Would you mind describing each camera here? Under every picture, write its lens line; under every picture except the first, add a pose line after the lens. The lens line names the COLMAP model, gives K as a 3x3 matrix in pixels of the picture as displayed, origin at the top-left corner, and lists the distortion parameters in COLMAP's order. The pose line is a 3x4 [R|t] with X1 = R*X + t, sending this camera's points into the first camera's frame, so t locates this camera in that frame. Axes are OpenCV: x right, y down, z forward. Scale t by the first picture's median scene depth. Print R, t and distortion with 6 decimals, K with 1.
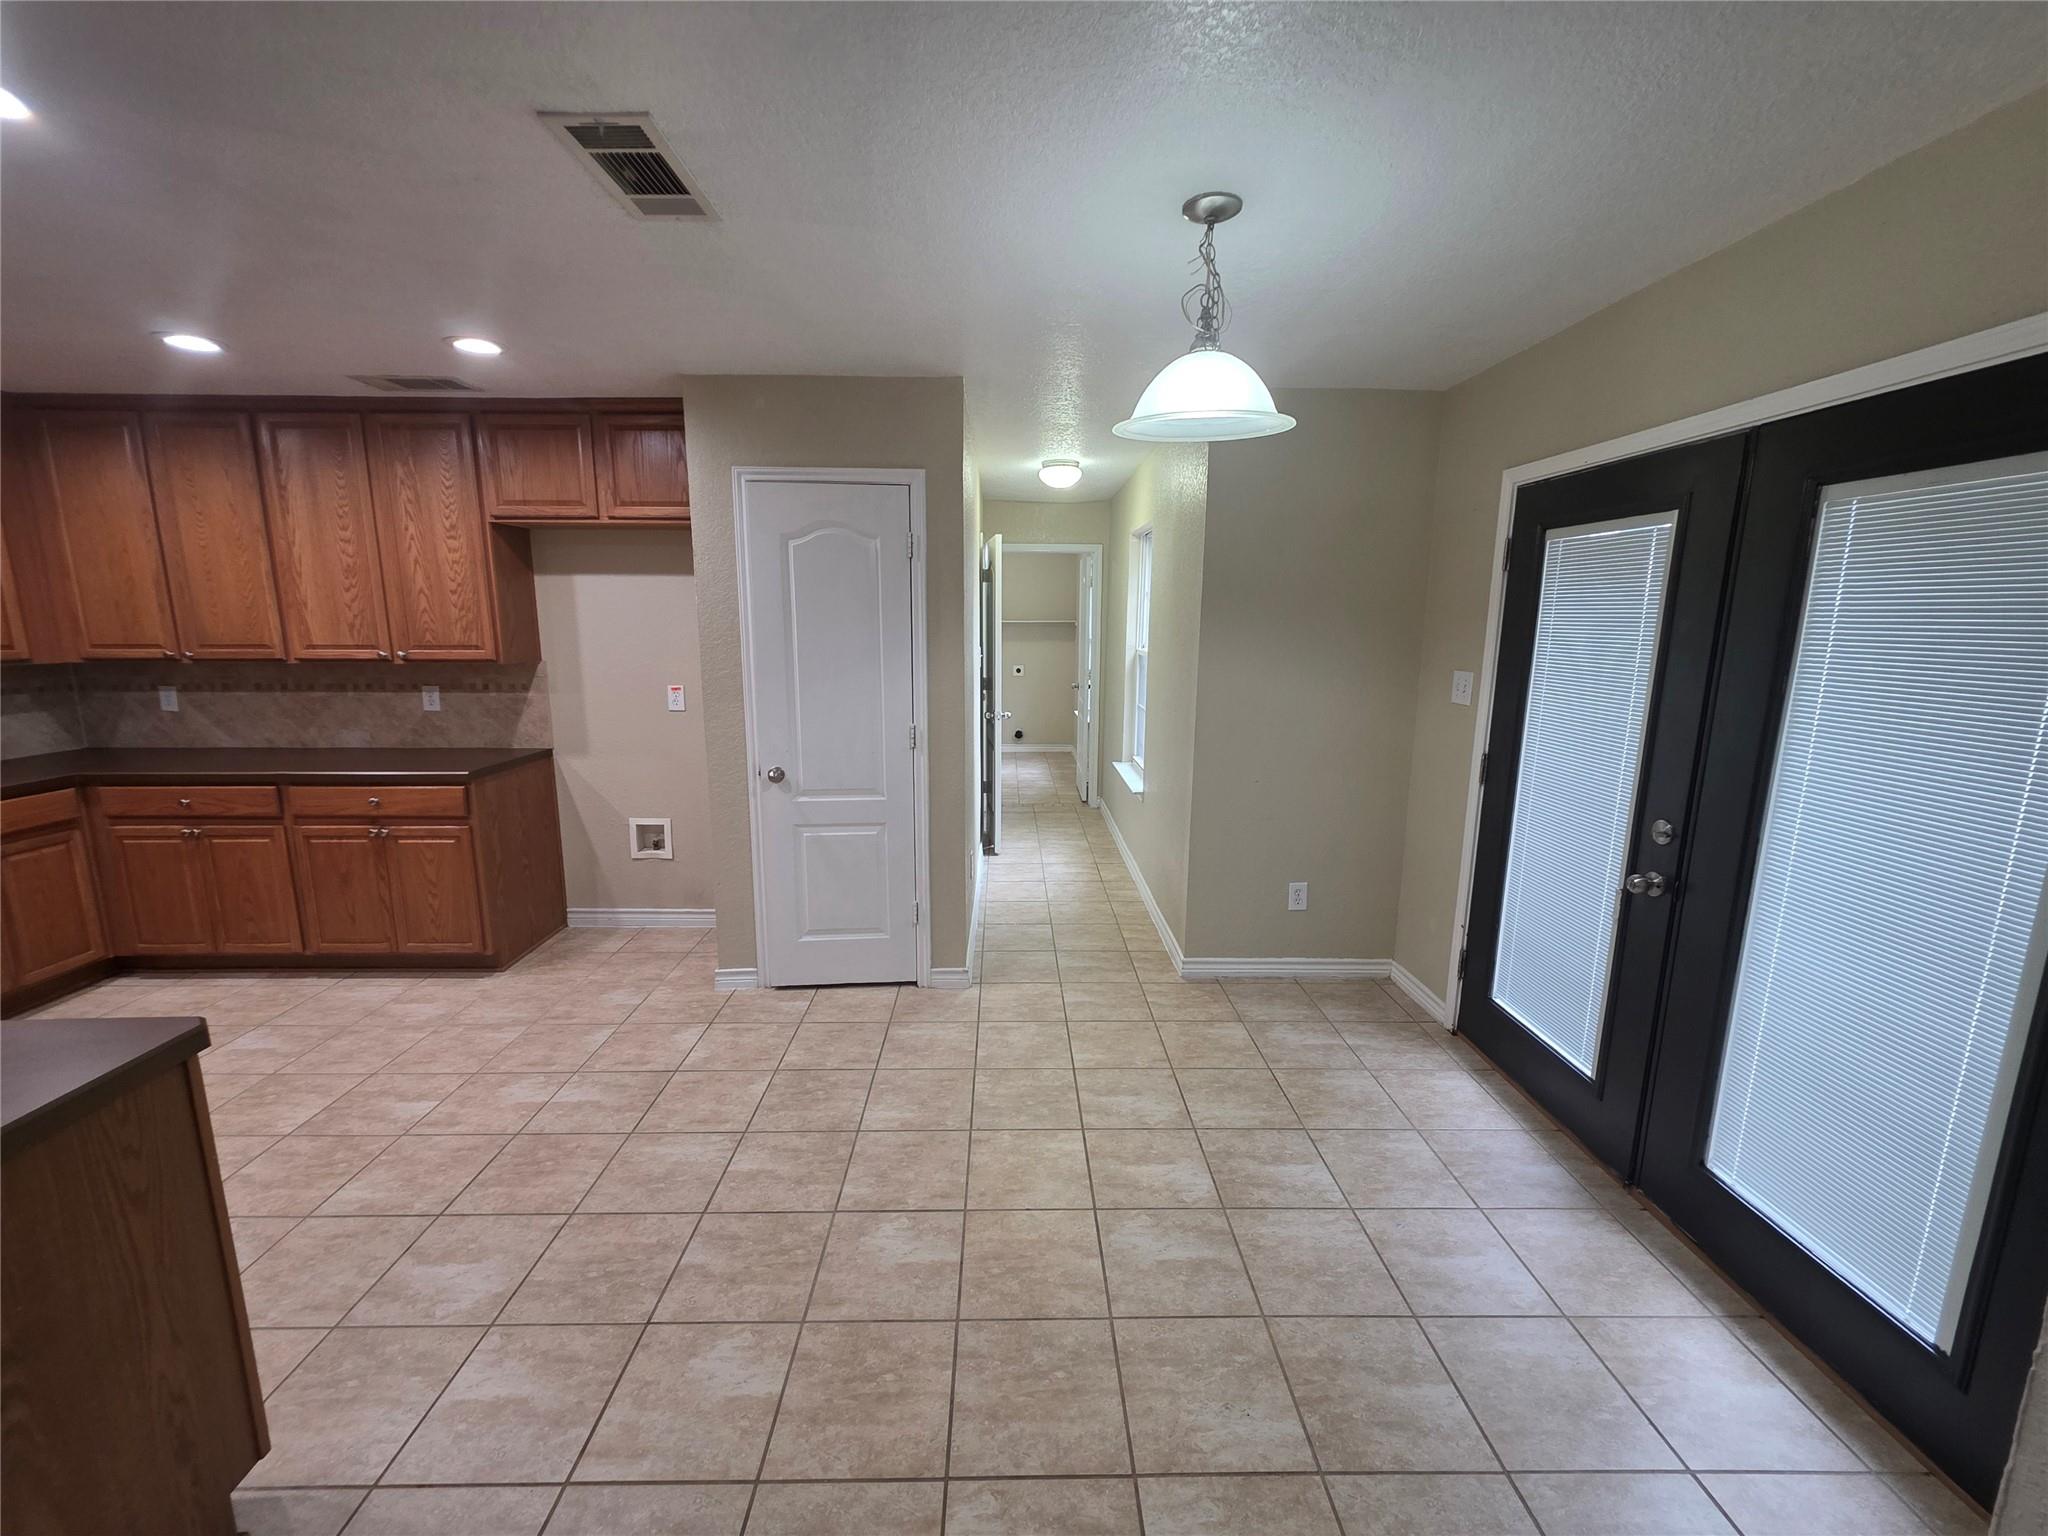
lens RADIAL K [[819.0, 0, 1022.8], [0, 819.0, 762.1], [0, 0, 1]] dist [0.000284, -0.000201]
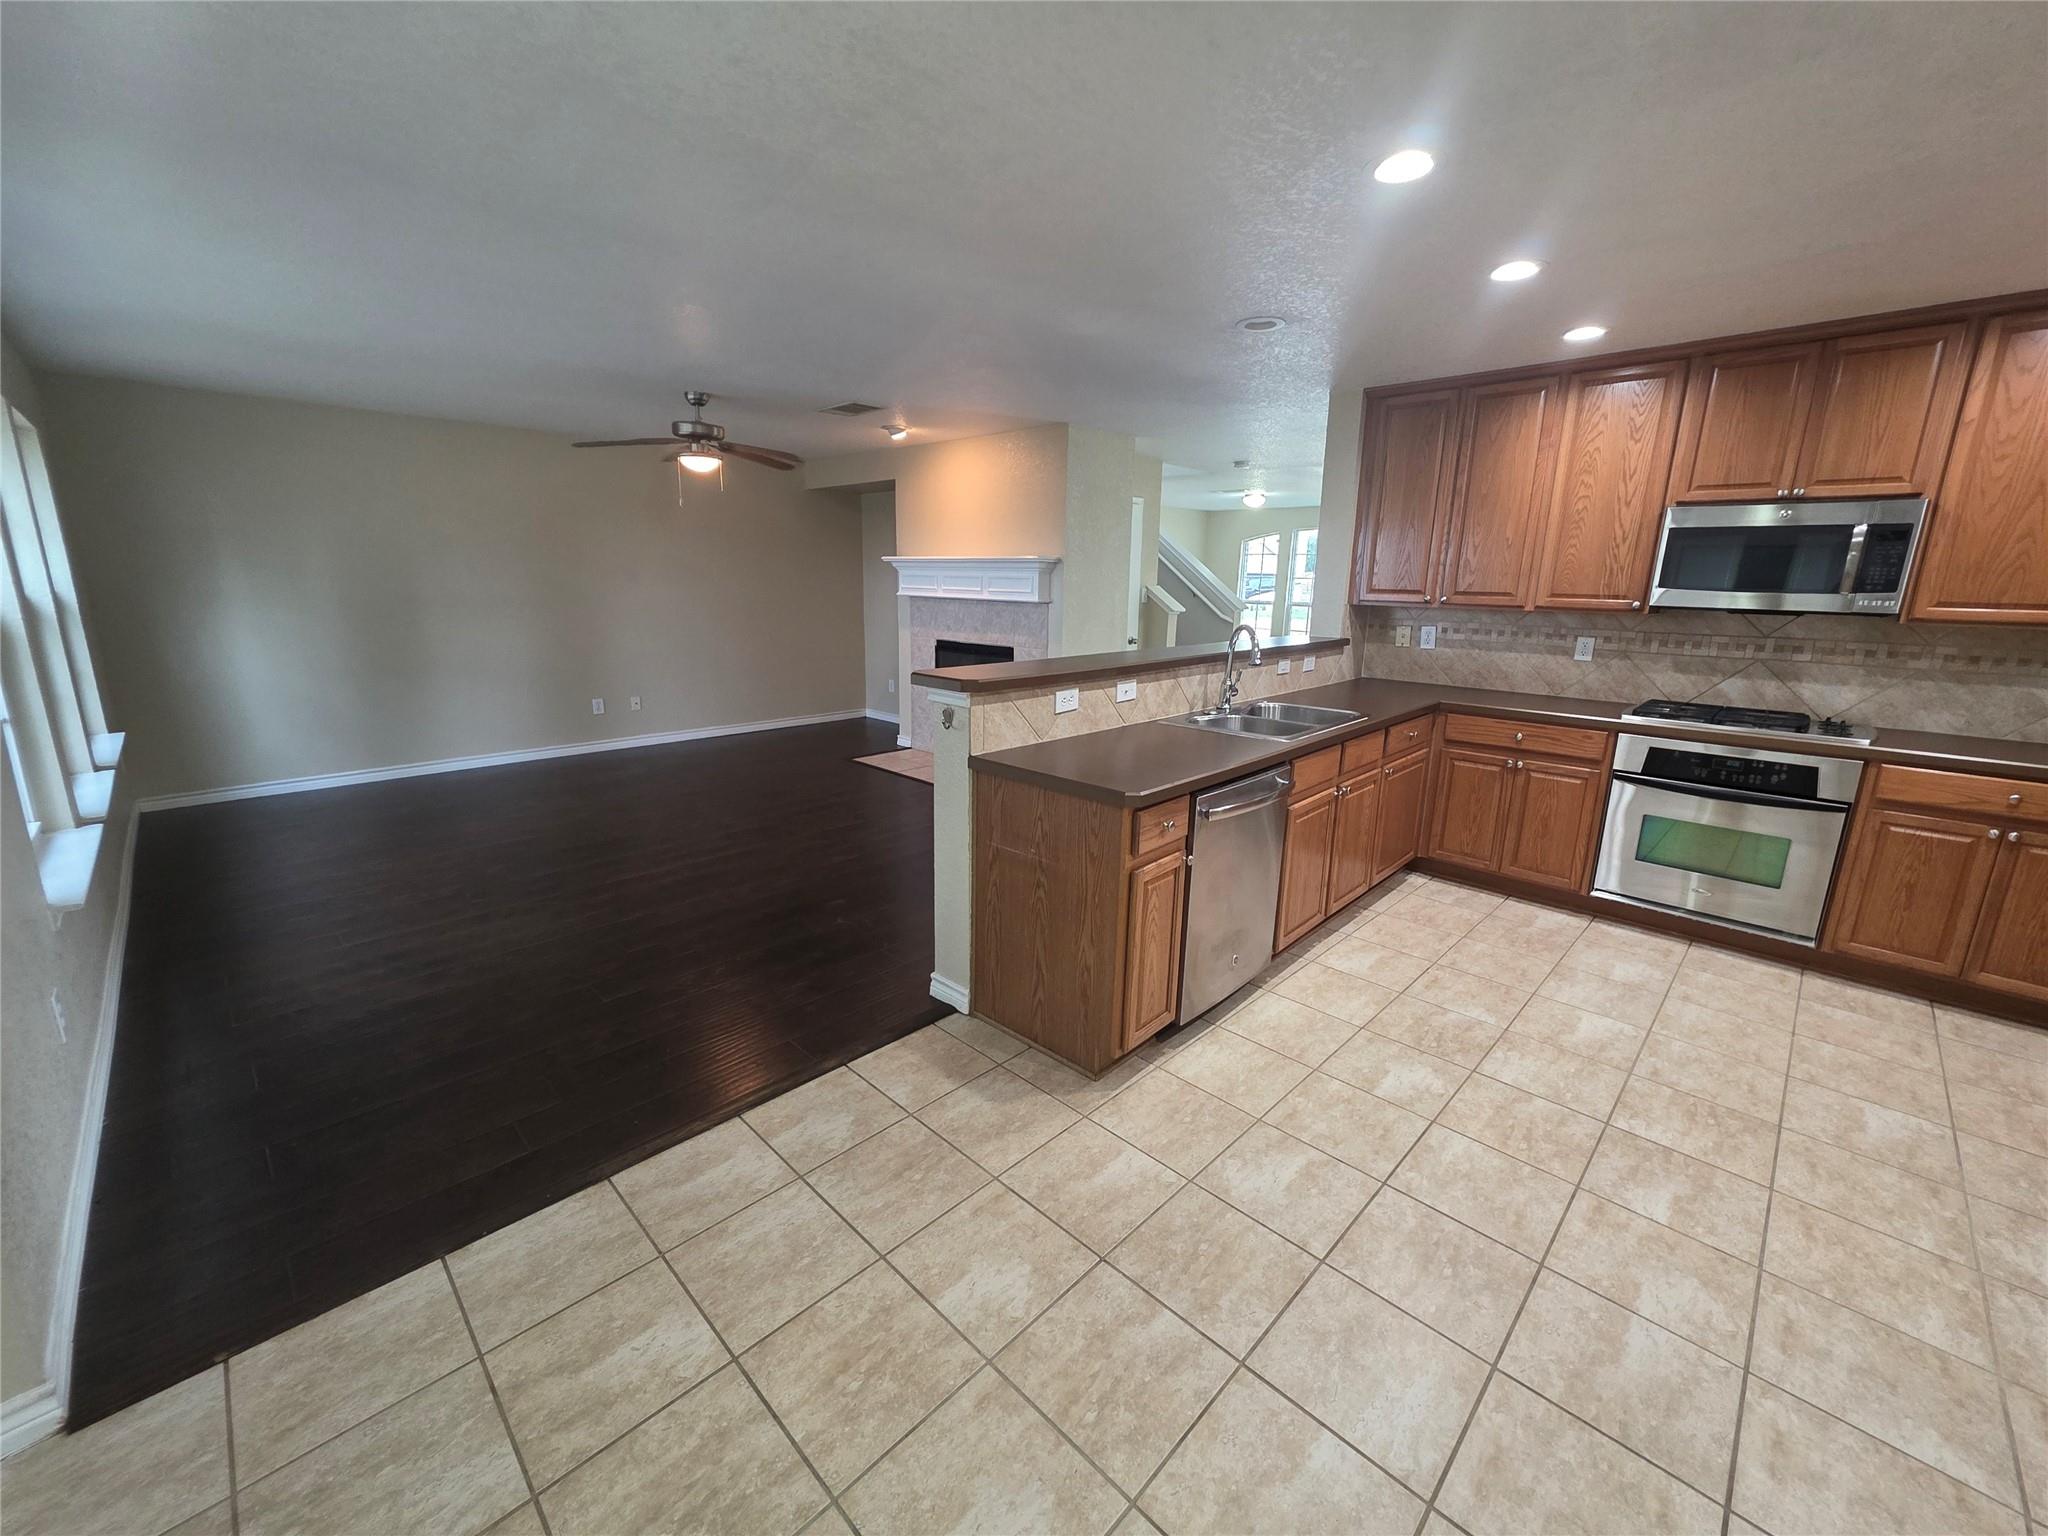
lens RADIAL K [[819.0, 0, 1022.8], [0, 819.0, 762.1], [0, 0, 1]] dist [0.000284, -0.000201]
pose [[-0.717707, 0.140490, -0.682026, 0.197653], [-0.139777, 0.930436, 0.338749, -0.192142], [0.682172, 0.338454, -0.648143, 1.321124]]
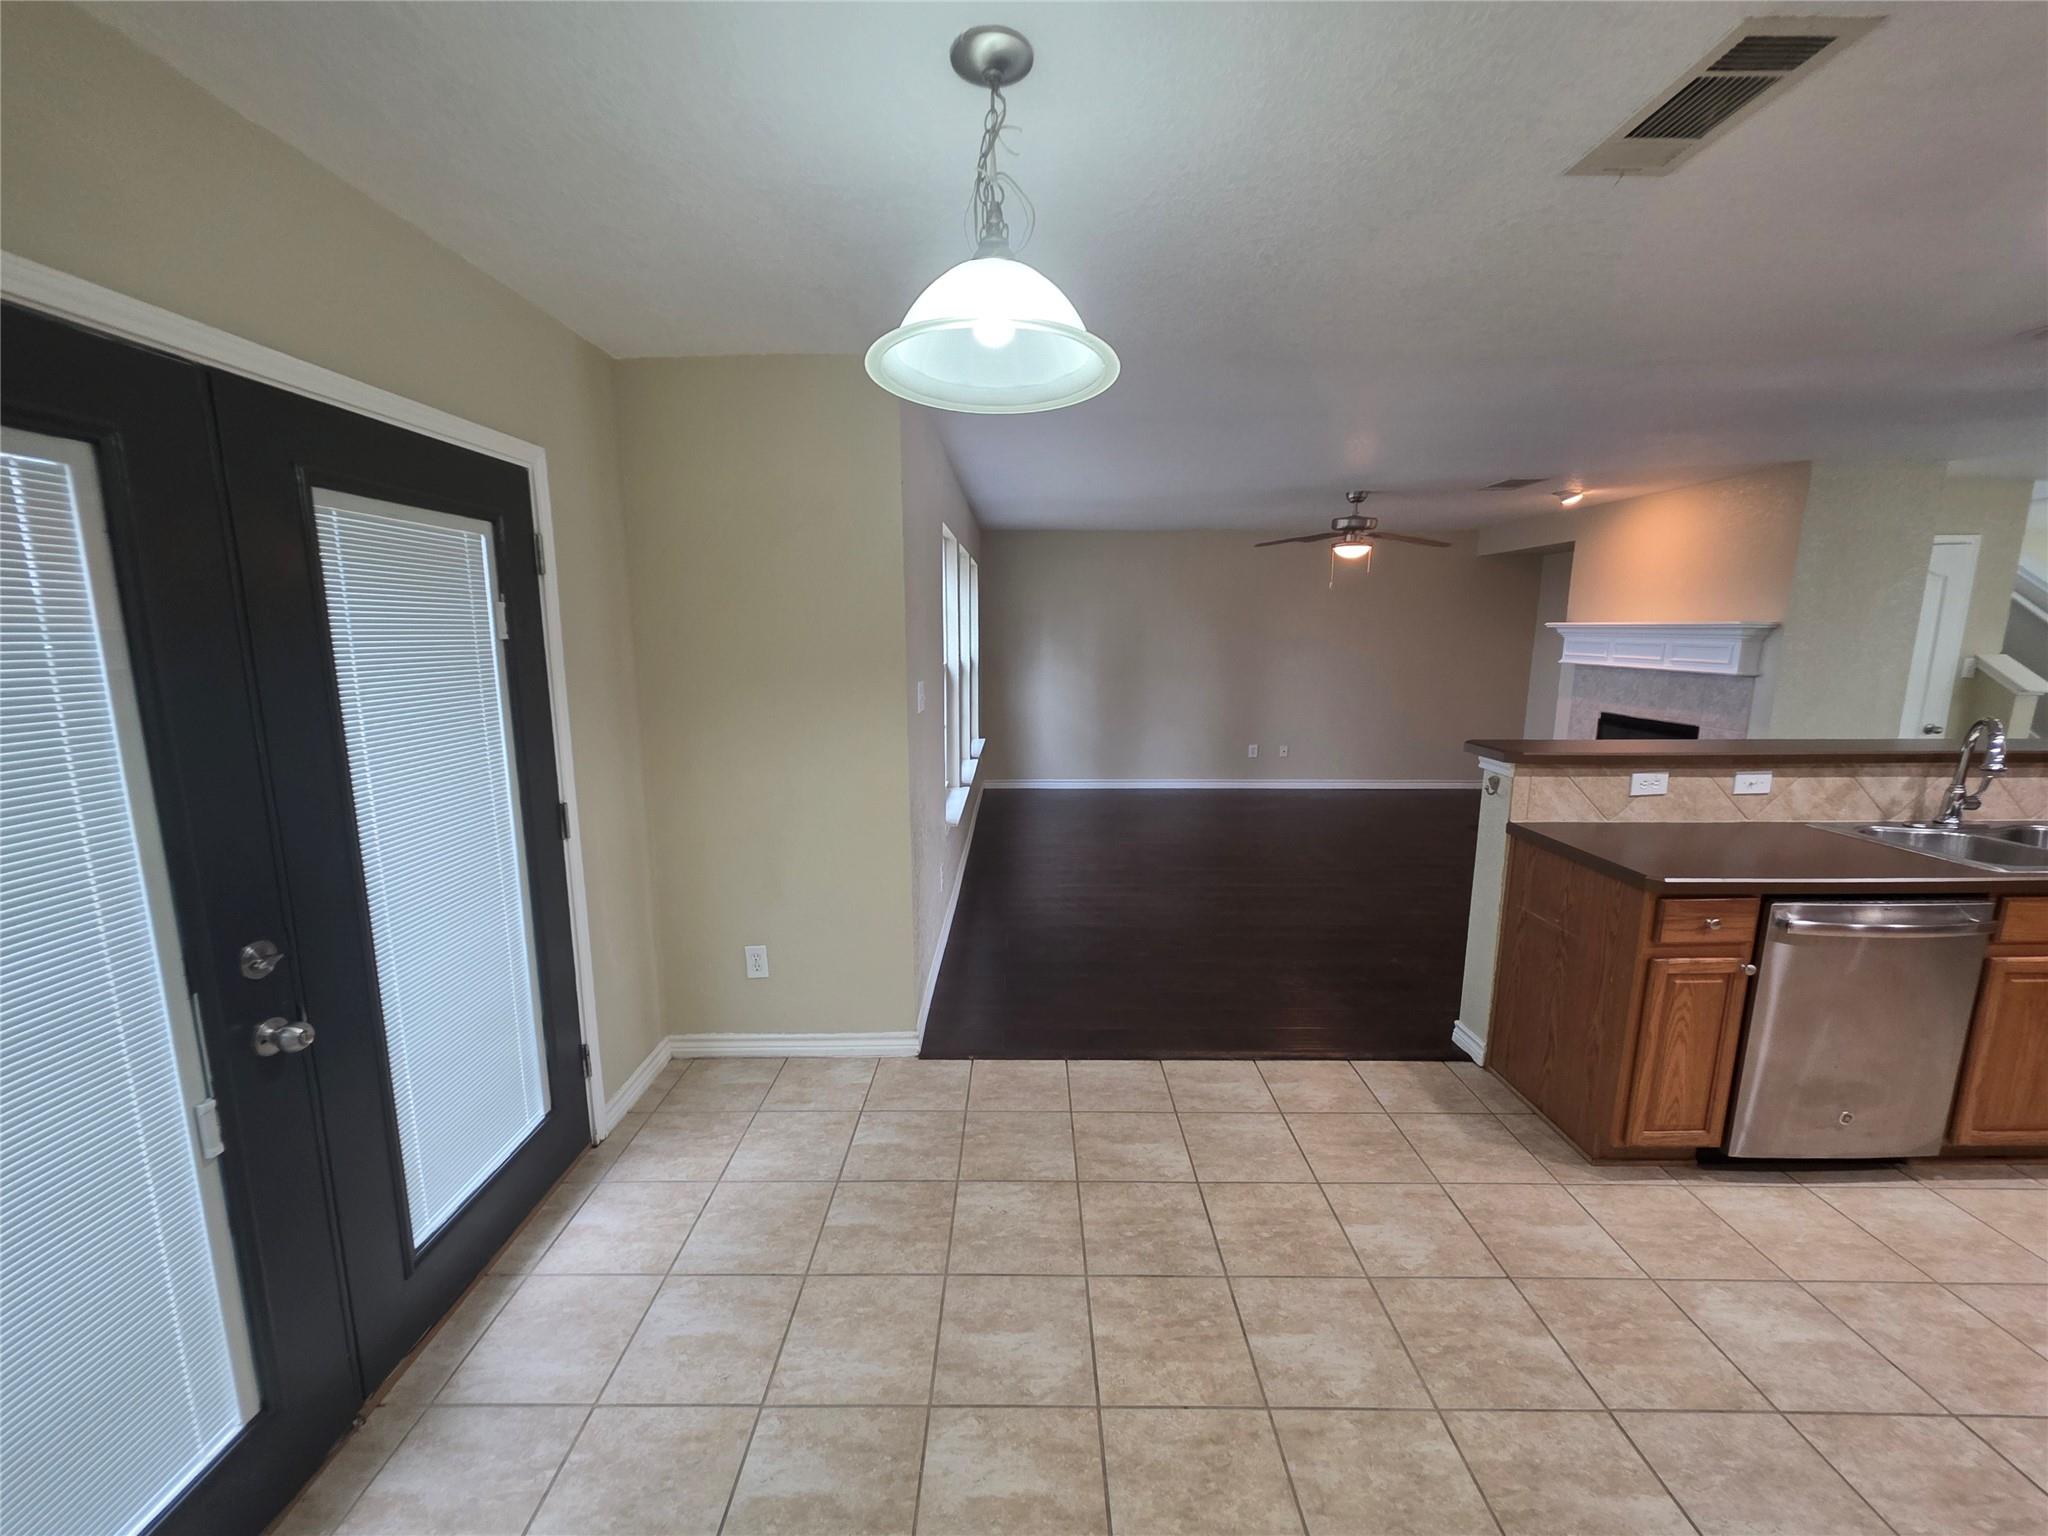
lens RADIAL K [[819.0, 0, 1022.8], [0, 819.0, 762.1], [0, 0, 1]] dist [0.000284, -0.000201]
pose [[-0.999754, -0.008335, 0.020546, 0.170497], [-0.001030, 0.943110, 0.332480, -0.319148], [-0.022148, 0.332377, -0.942887, 1.751640]]
